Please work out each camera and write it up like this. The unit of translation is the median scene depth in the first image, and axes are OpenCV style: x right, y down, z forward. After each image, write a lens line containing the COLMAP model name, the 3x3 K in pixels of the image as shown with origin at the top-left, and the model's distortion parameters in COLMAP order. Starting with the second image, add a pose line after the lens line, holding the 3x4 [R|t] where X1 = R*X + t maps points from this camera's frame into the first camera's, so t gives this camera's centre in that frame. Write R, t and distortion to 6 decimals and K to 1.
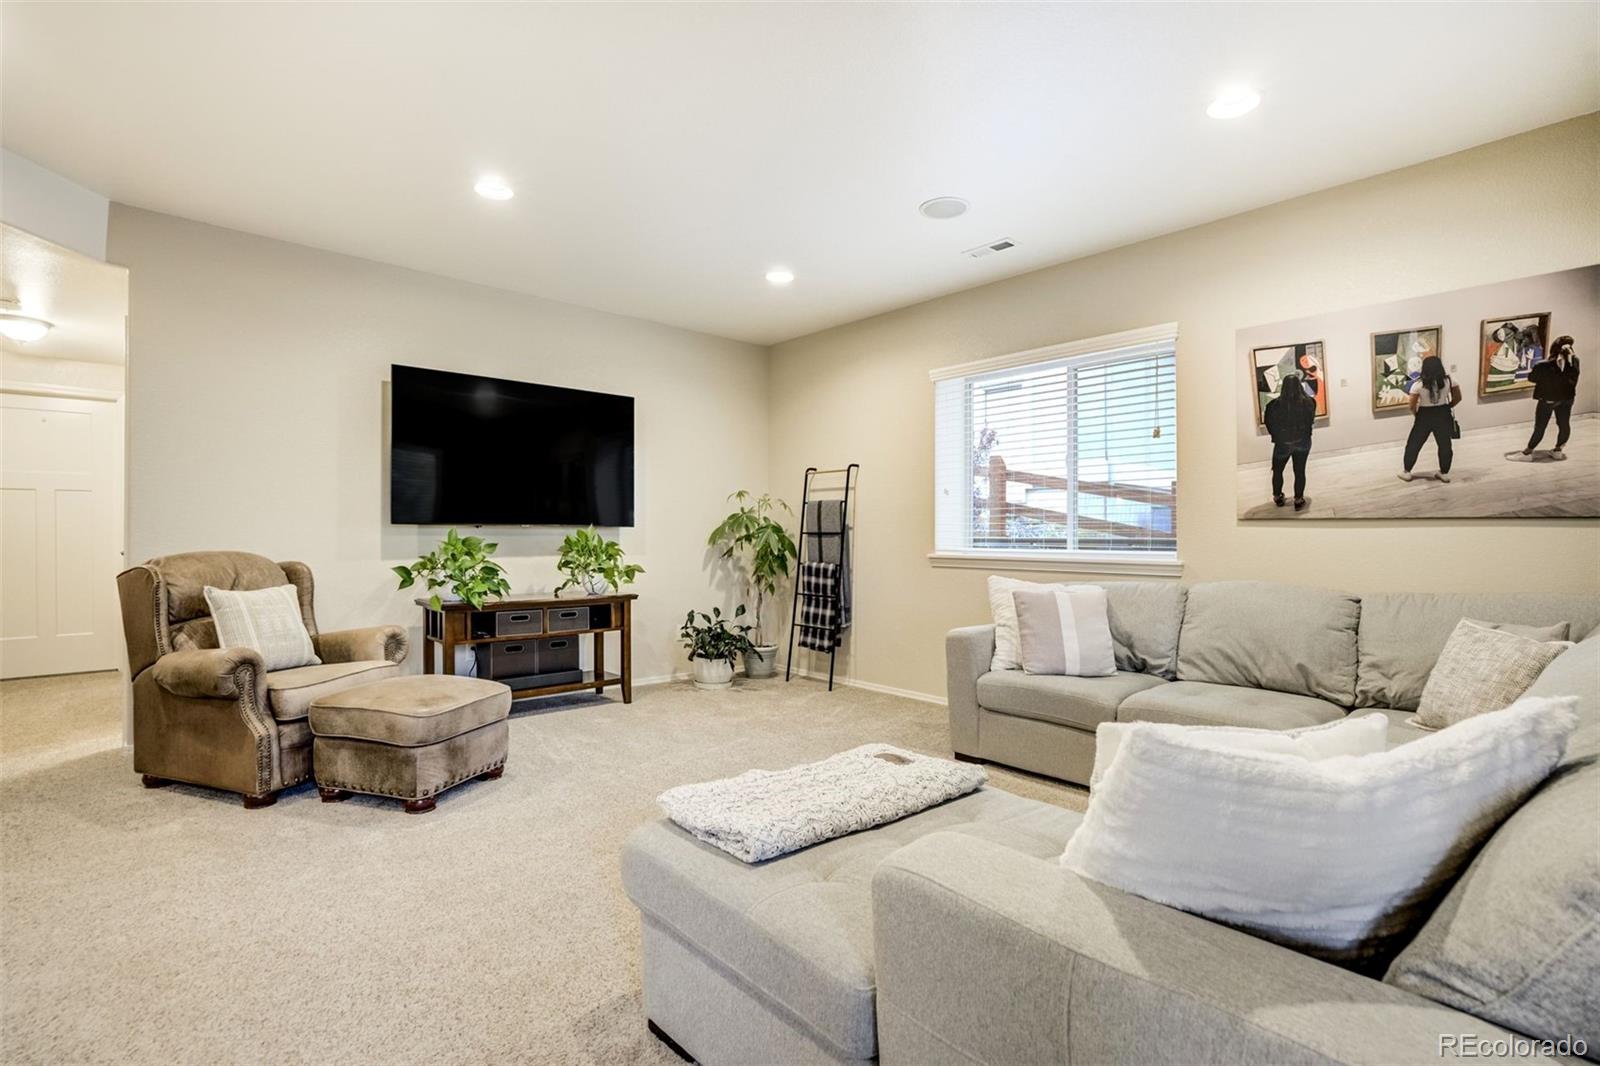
lens RADIAL K [[777.1, 0, 808.7], [0, 777.1, 528.2], [0, 0, 1]] dist [0.001436, 0.000895]
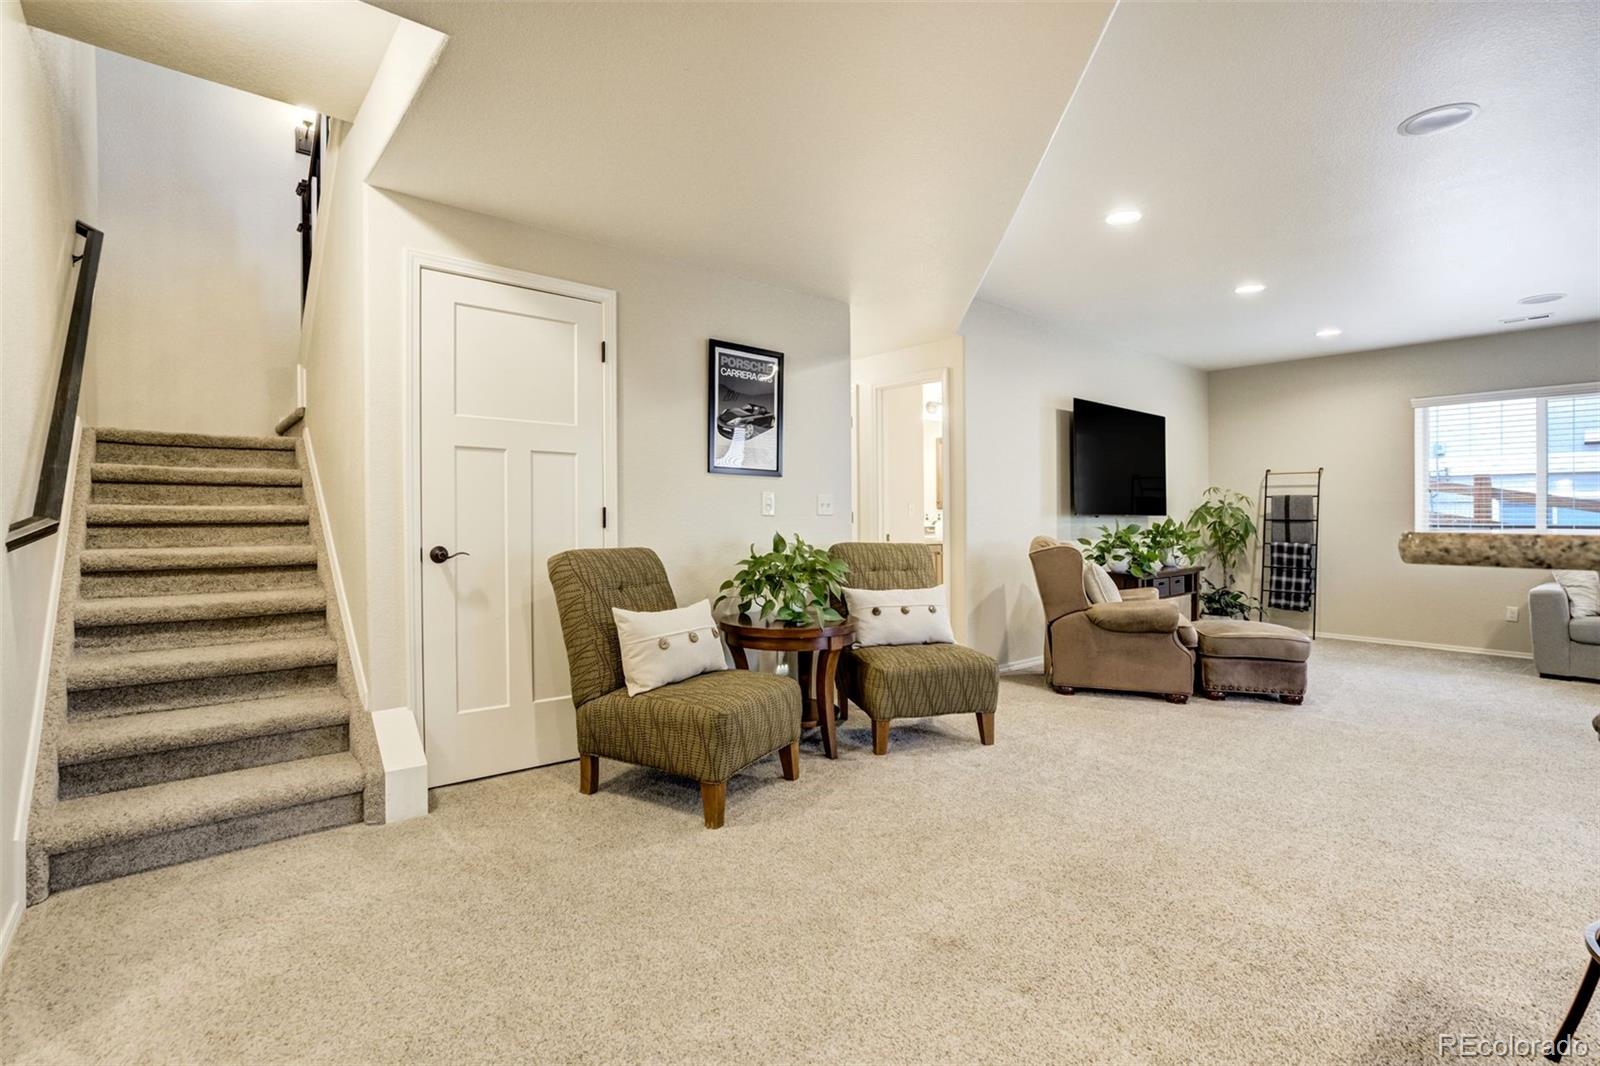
lens RADIAL K [[752.2, 0, 799.9], [0, 752.2, 526.5], [0, 0, 1]] dist [-0.028983, 0.001232]
pose [[0.999860, -0.002691, -0.016486, -1.249779], [0.003052, 0.999755, 0.021901, -0.020238], [0.016423, -0.021949, 0.999624, -0.408321]]
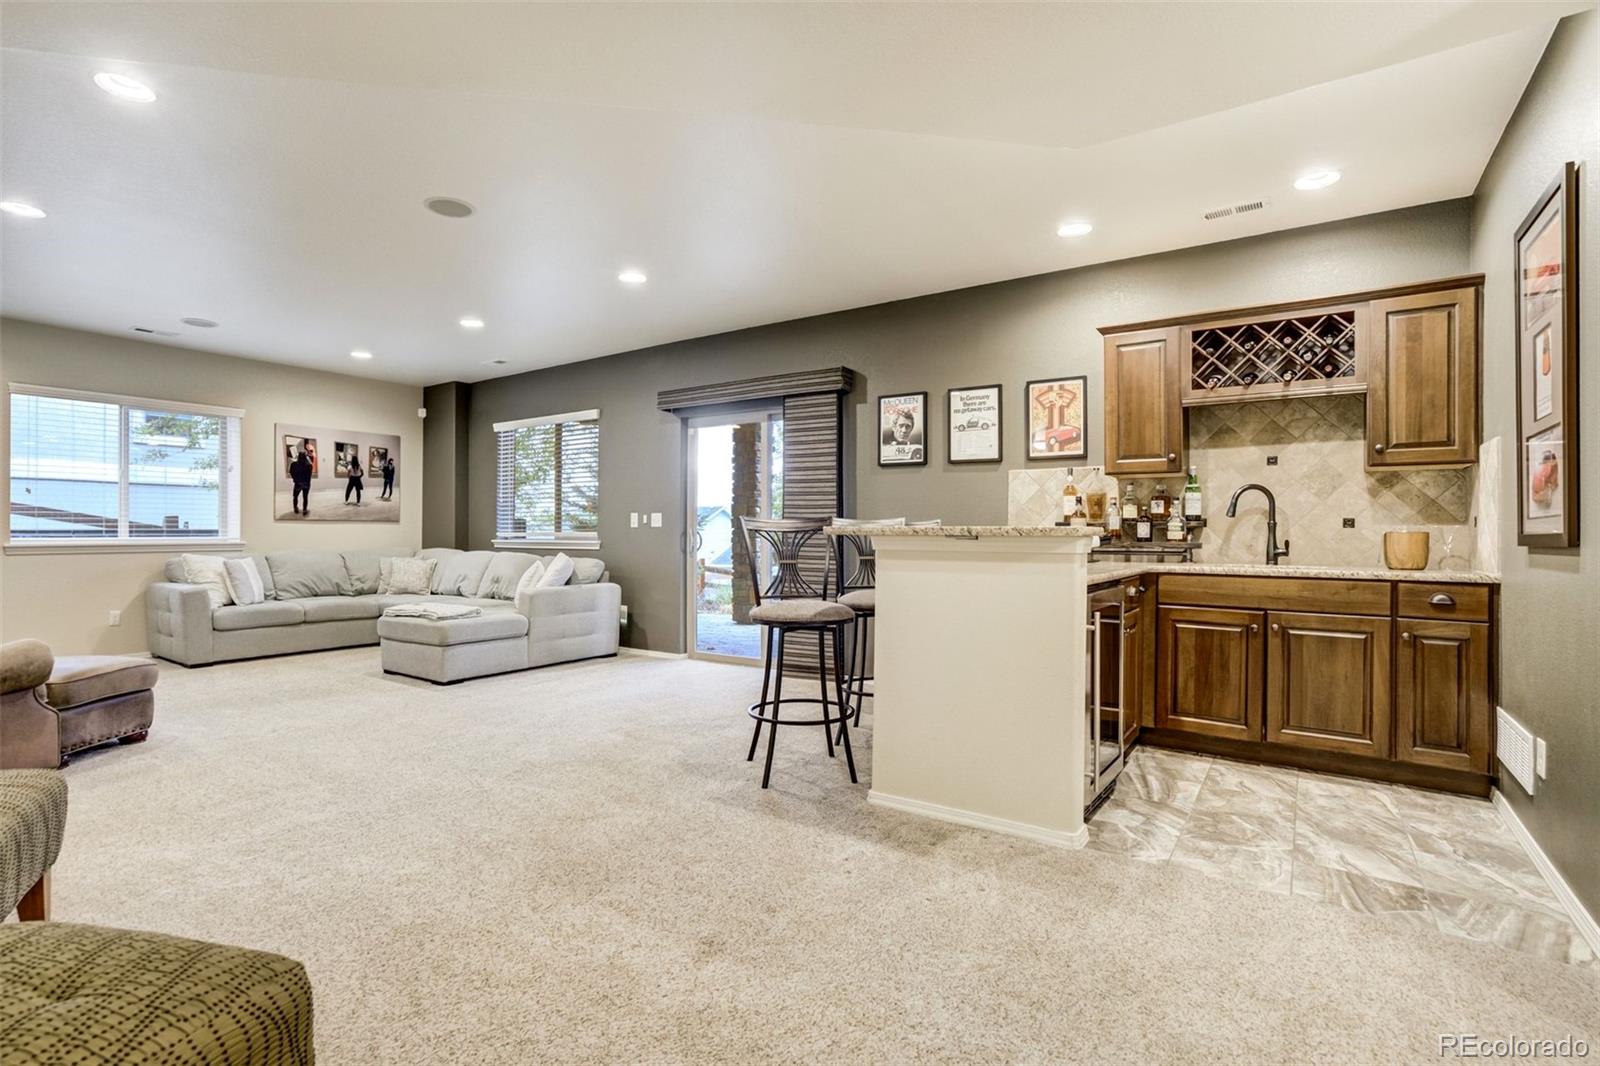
lens RADIAL K [[777.7, 0, 774.8], [0, 777.7, 531.7], [0, 0, 1]] dist [-0.052189, 0.050490]
pose [[-0.235714, -0.009425, 0.971777, -1.724977], [-0.014852, 0.999871, 0.006095, -0.010458], [-0.971709, -0.012996, -0.235824, 0.235052]]
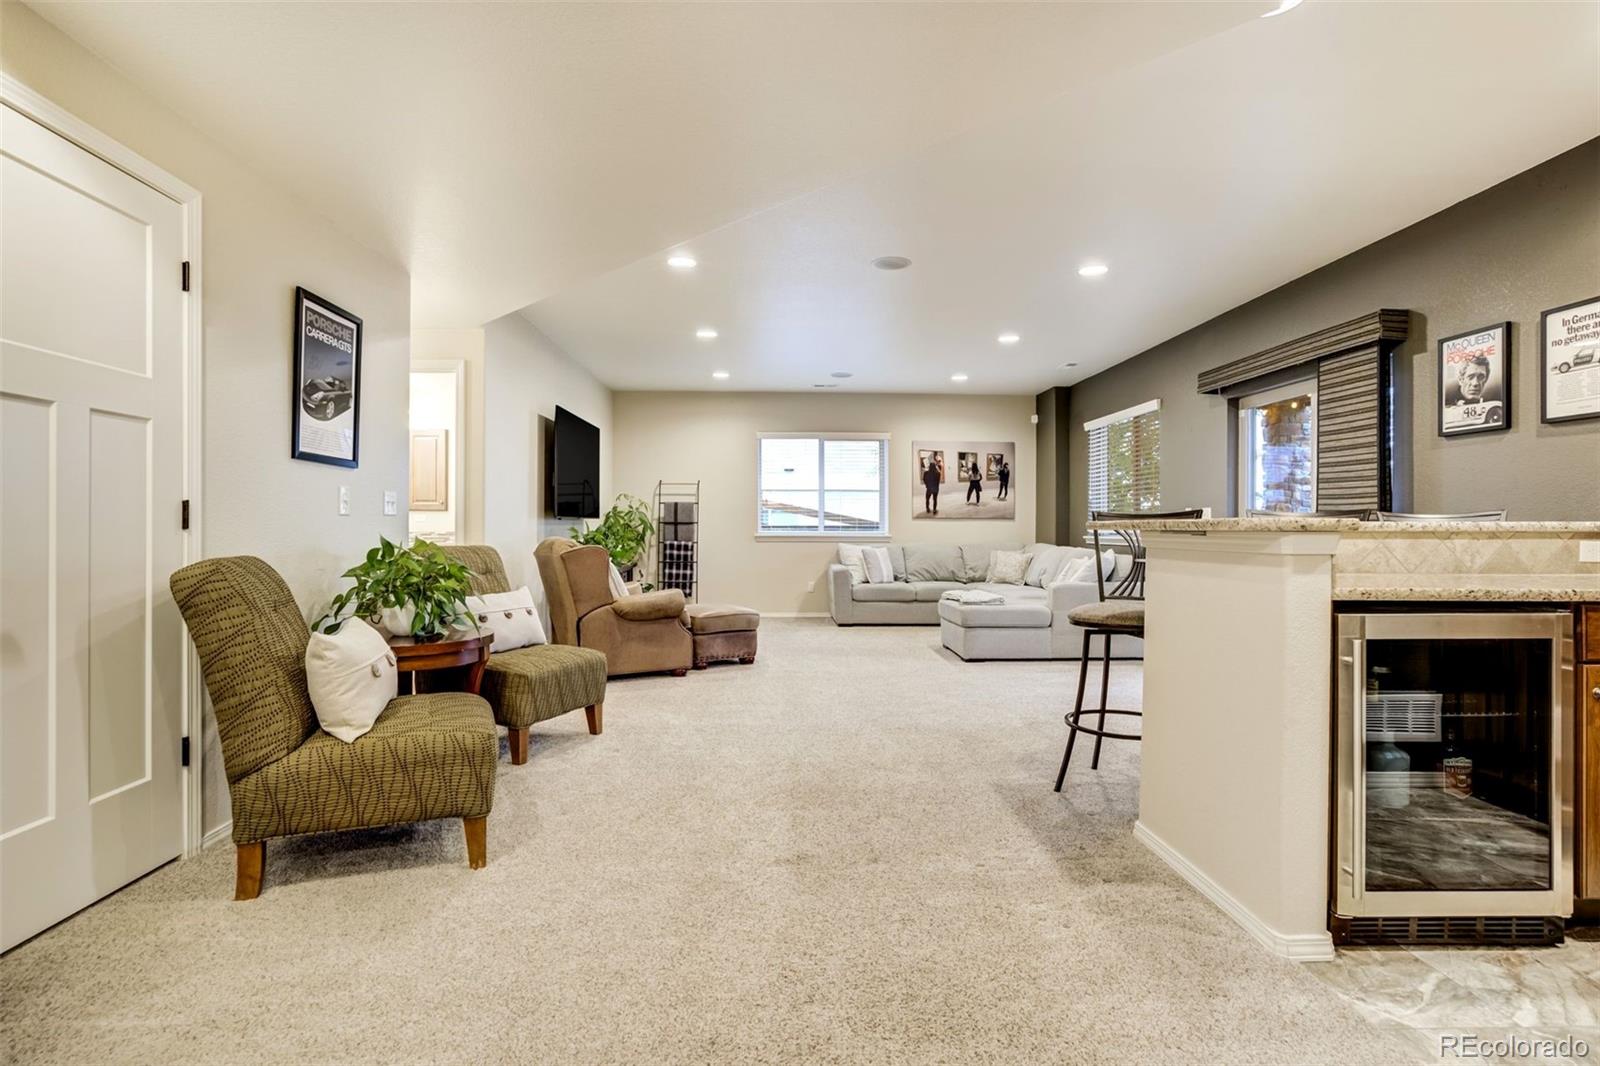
lens RADIAL K [[792.0, 0, 791.9], [0, 792.0, 522.7], [0, 0, 1]] dist [-0.032933, 0.019244]
pose [[0.632620, -0.001719, 0.774460, -1.725076], [-0.007505, 0.999937, 0.008350, -0.013873], [-0.774426, -0.011095, 0.632568, -0.312496]]
